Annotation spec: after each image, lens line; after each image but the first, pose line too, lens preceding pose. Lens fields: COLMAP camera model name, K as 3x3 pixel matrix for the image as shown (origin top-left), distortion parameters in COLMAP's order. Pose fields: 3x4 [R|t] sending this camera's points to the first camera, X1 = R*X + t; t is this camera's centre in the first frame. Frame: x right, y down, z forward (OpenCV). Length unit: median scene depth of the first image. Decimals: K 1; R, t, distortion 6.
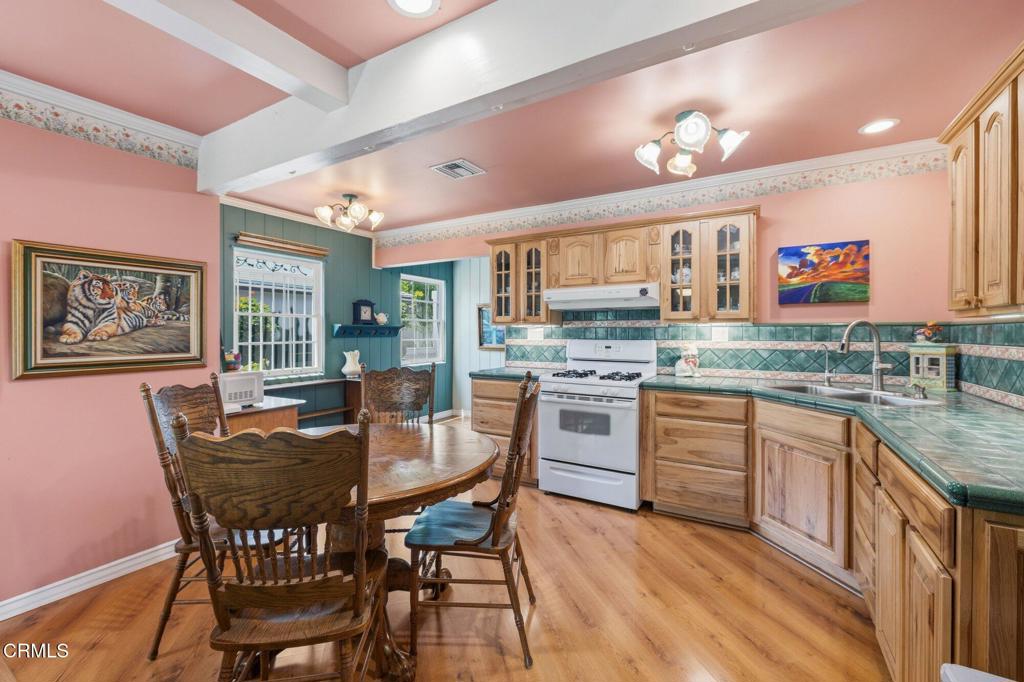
lens RADIAL K [[431.1, 0, 509.5], [0, 431.1, 332.3], [0, 0, 1]] dist [0.000864, 0.000313]
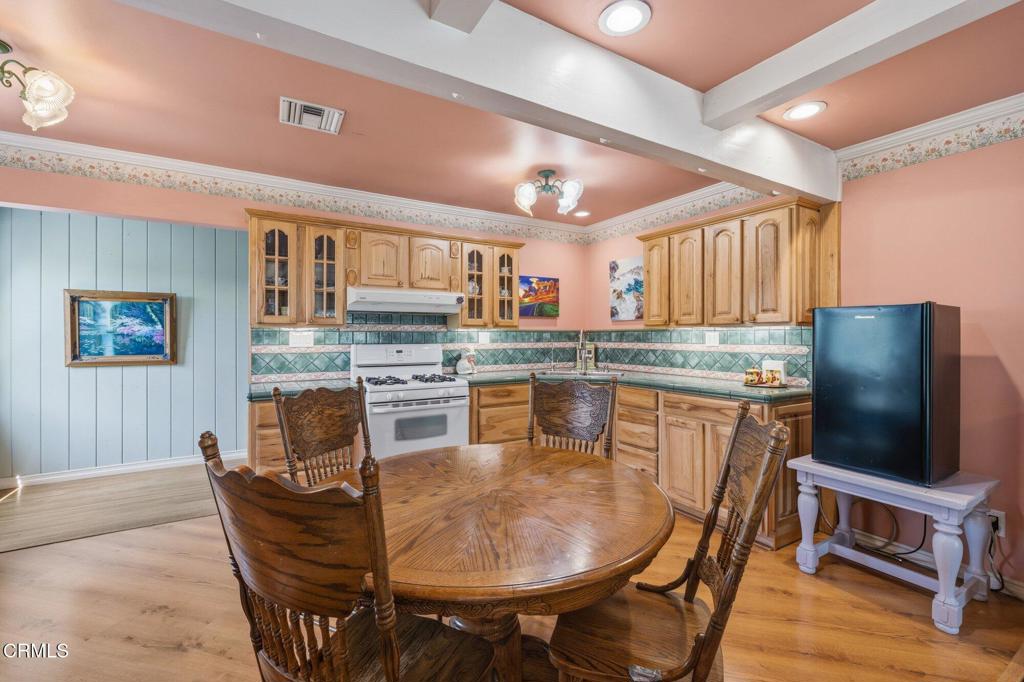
lens RADIAL K [[431.1, 0, 506.7], [0, 431.1, 335.4], [0, 0, 1]] dist [0.000864, 0.000313]
pose [[0.485020, -0.001097, 0.874502, -0.624834], [0.002233, 0.999998, 0.000016, -0.002149], [-0.874500, 0.001945, 0.485022, 0.362936]]
